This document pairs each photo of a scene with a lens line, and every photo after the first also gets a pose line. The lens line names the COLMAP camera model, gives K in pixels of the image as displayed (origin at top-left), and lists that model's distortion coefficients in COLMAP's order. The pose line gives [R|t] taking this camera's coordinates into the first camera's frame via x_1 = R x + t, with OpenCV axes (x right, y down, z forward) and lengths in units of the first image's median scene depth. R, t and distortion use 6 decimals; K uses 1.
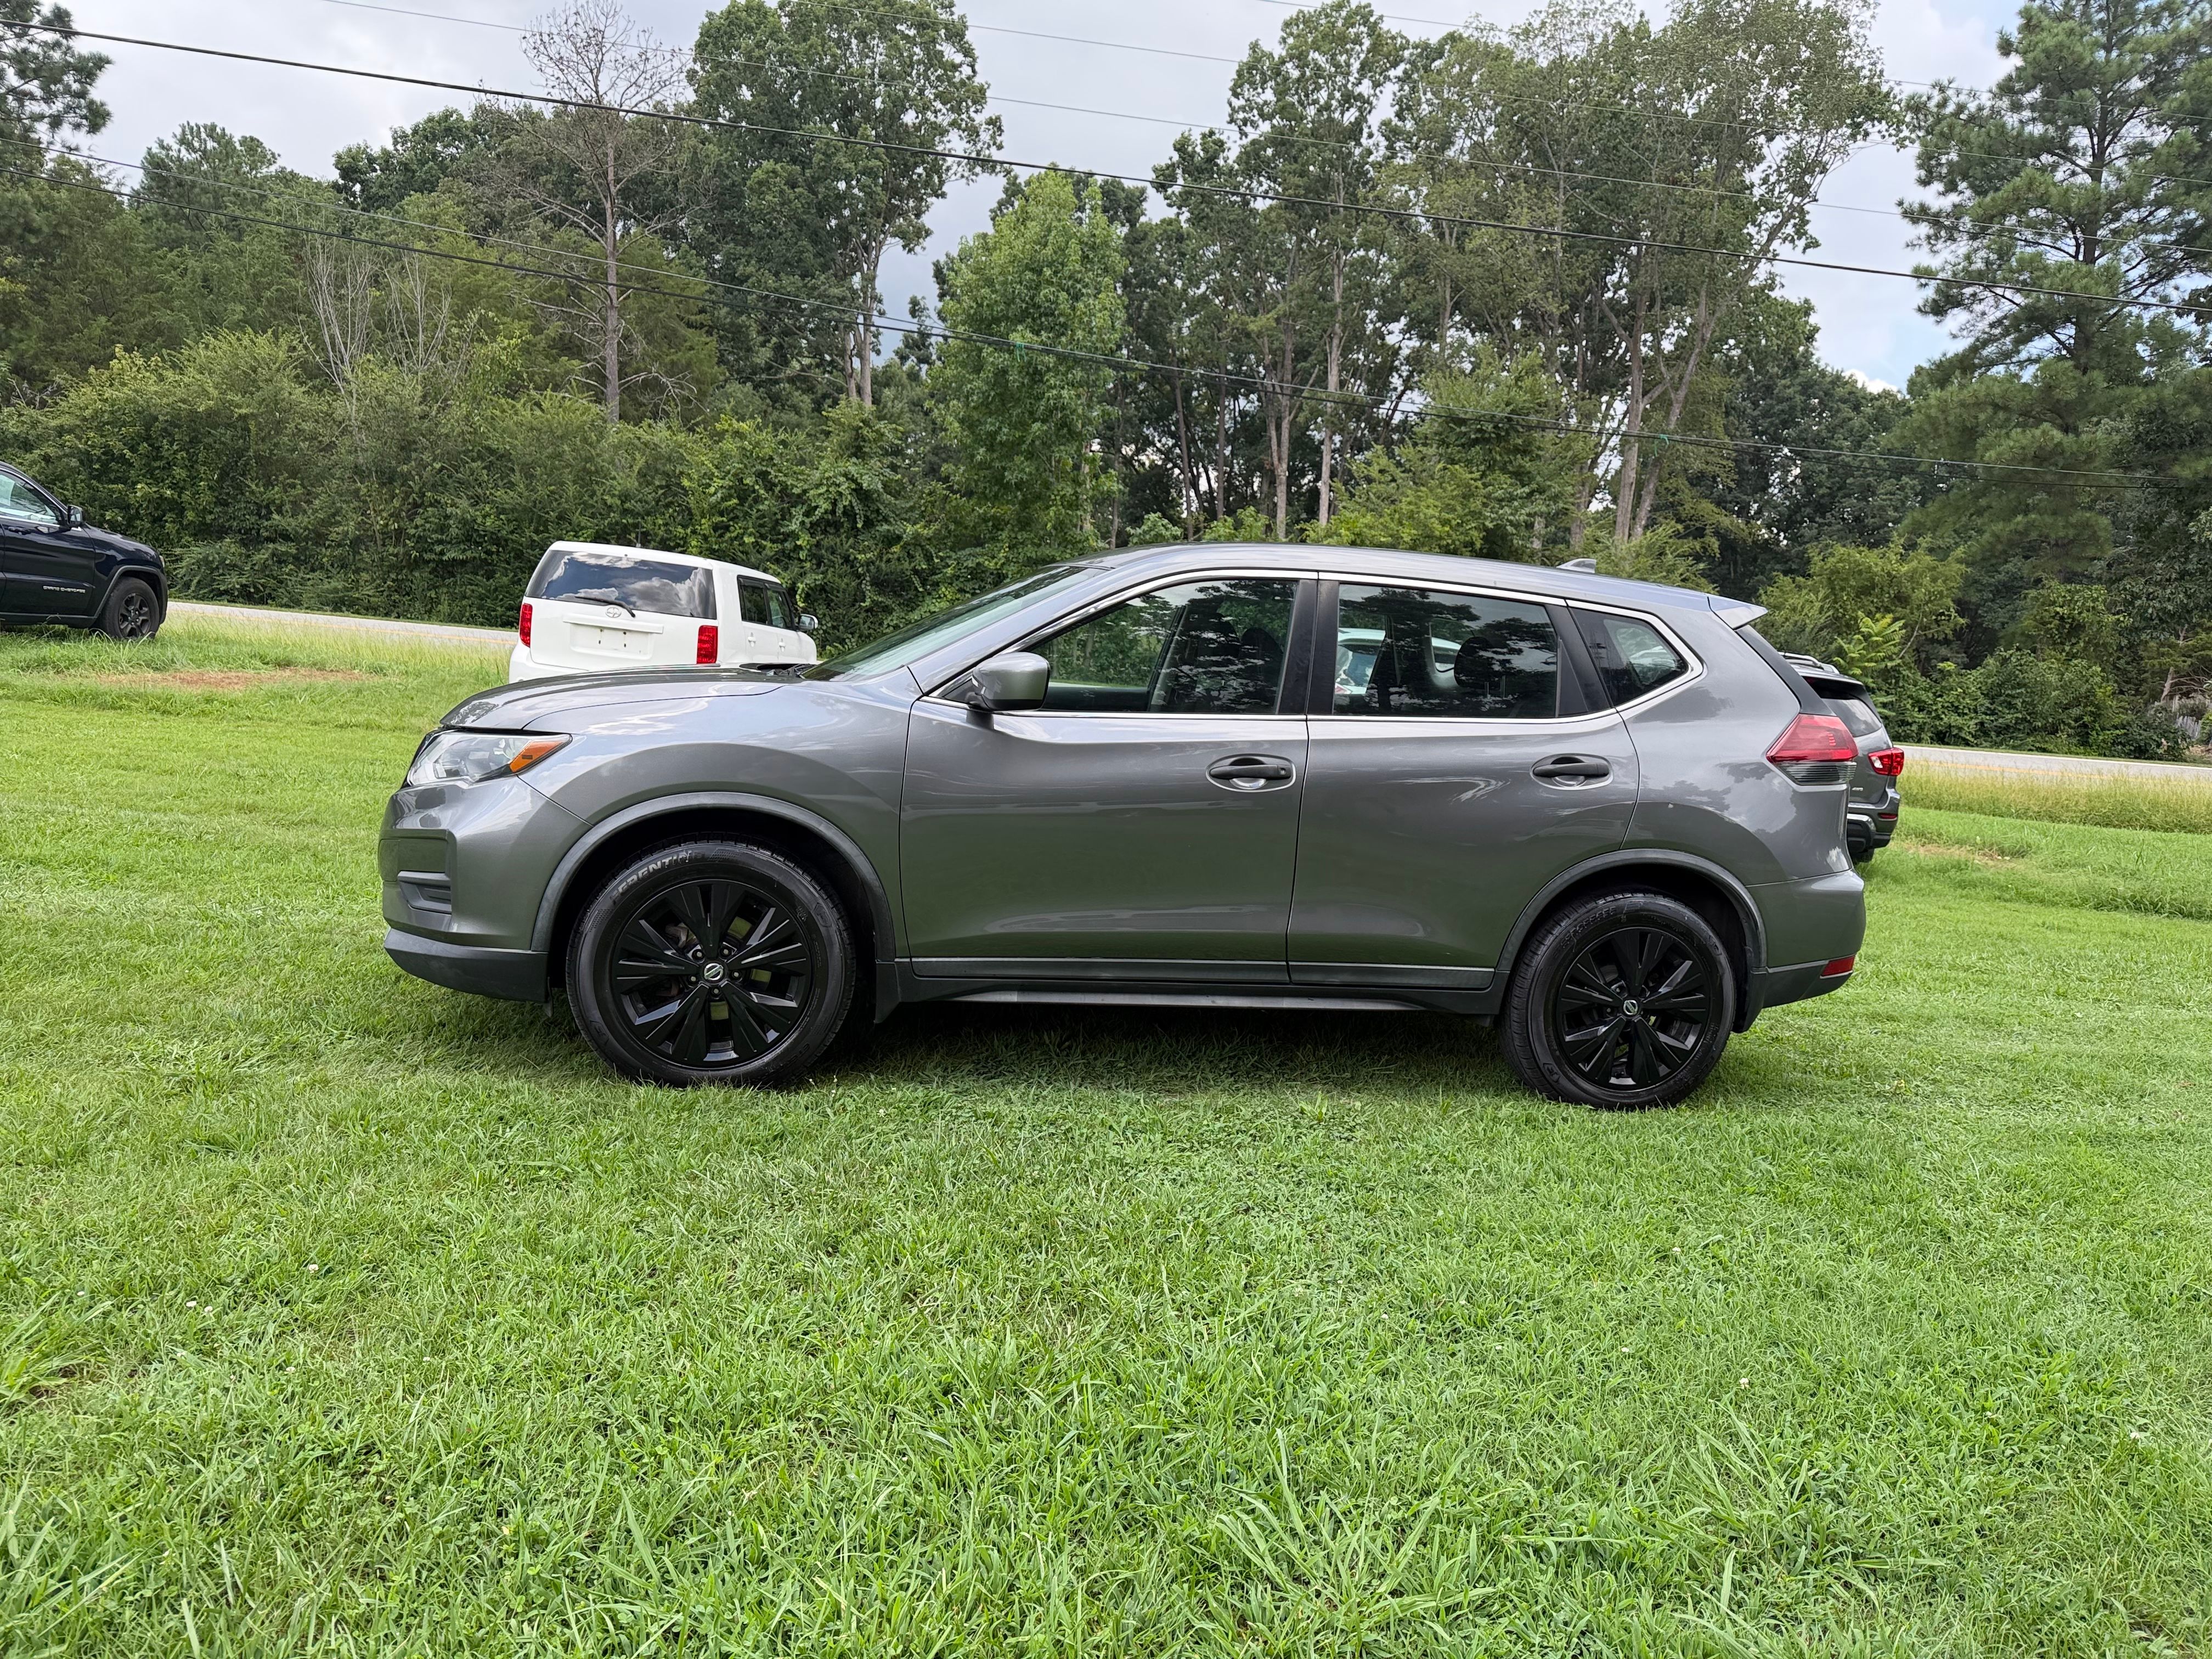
lens RADIAL K [[1550.0, 0, 1121.3], [0, 1550.0, 832.1], [0, 0, 1]] dist [0.023182, -0.029949]
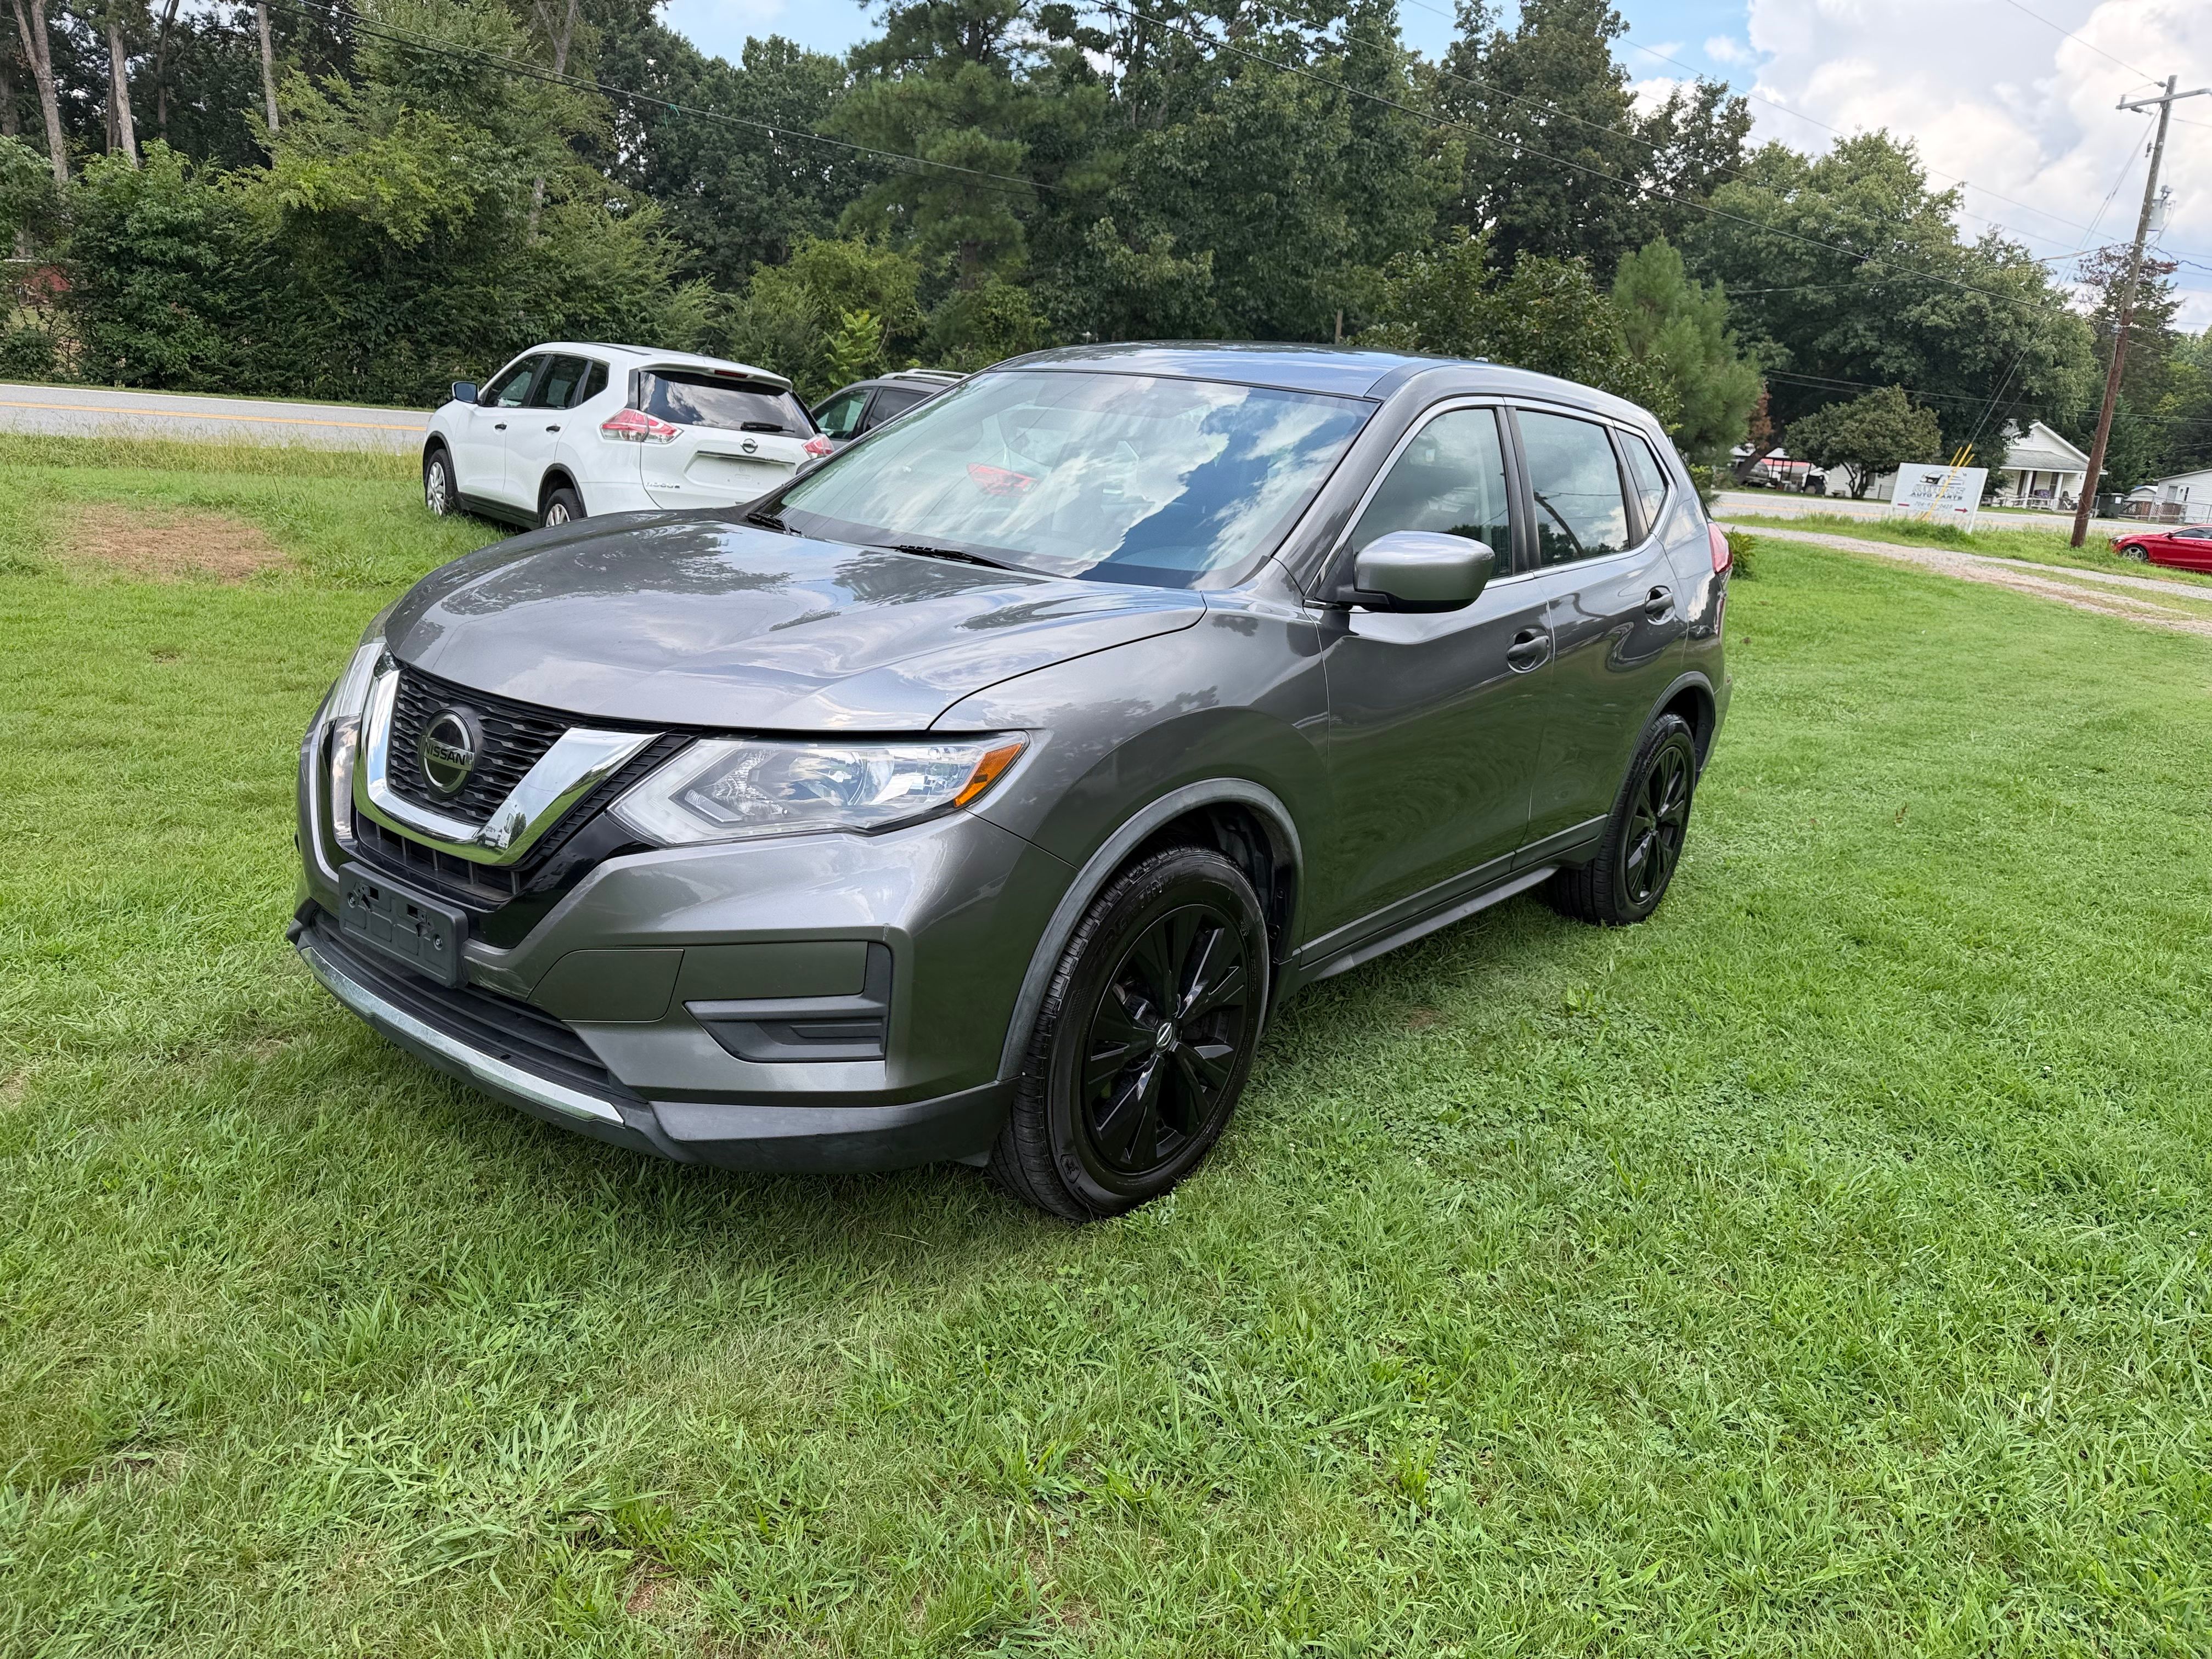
lens RADIAL K [[1552.1, 0, 1099.4], [0, 1552.1, 835.3], [0, 0, 1]] dist [0.020314, -0.025028]
pose [[0.775483, -0.177112, 0.606017, -0.071596], [0.051706, 0.974439, 0.218620, -0.015360], [-0.629247, -0.138201, 0.764819, 0.052689]]
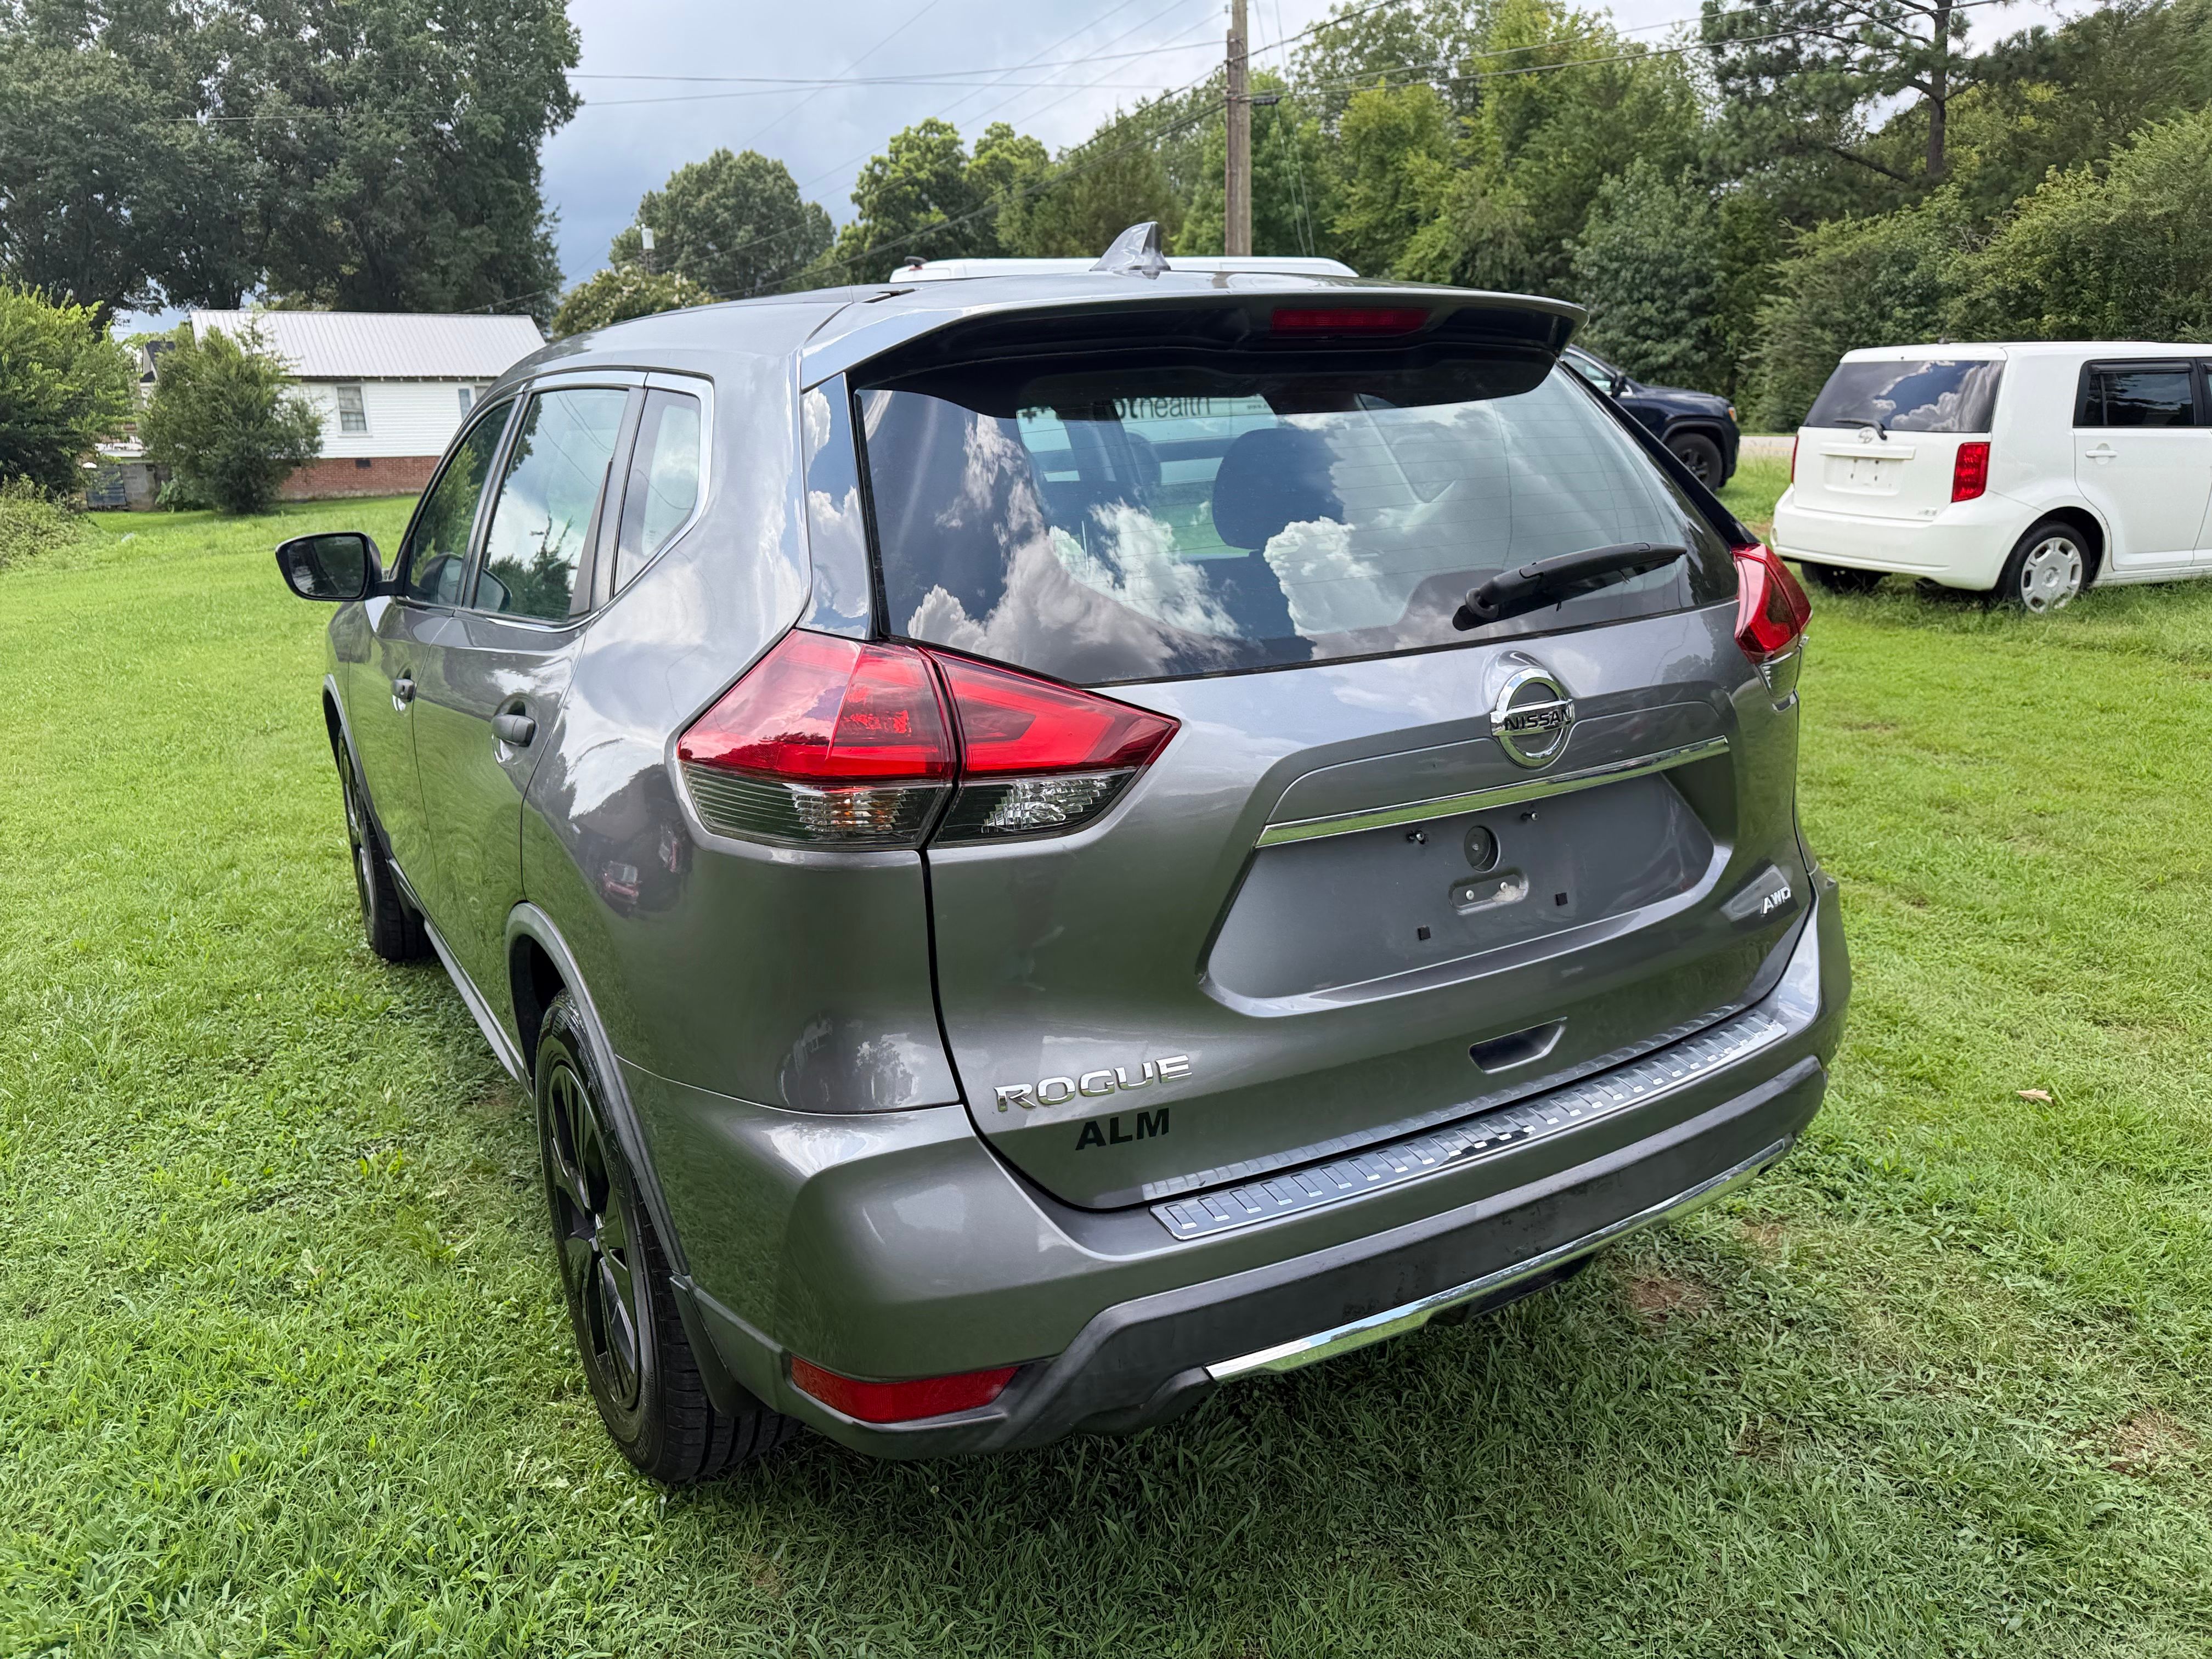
lens RADIAL K [[1565.2, 0, 1103.3], [0, 1565.2, 832.2], [0, 0, 1]] dist [0.002430, -0.005624]
pose [[0.315868, 0.149291, -0.936984, 0.098817], [-0.054962, 0.988764, 0.139012, -0.010350], [0.947210, 0.007589, 0.320524, 0.119694]]
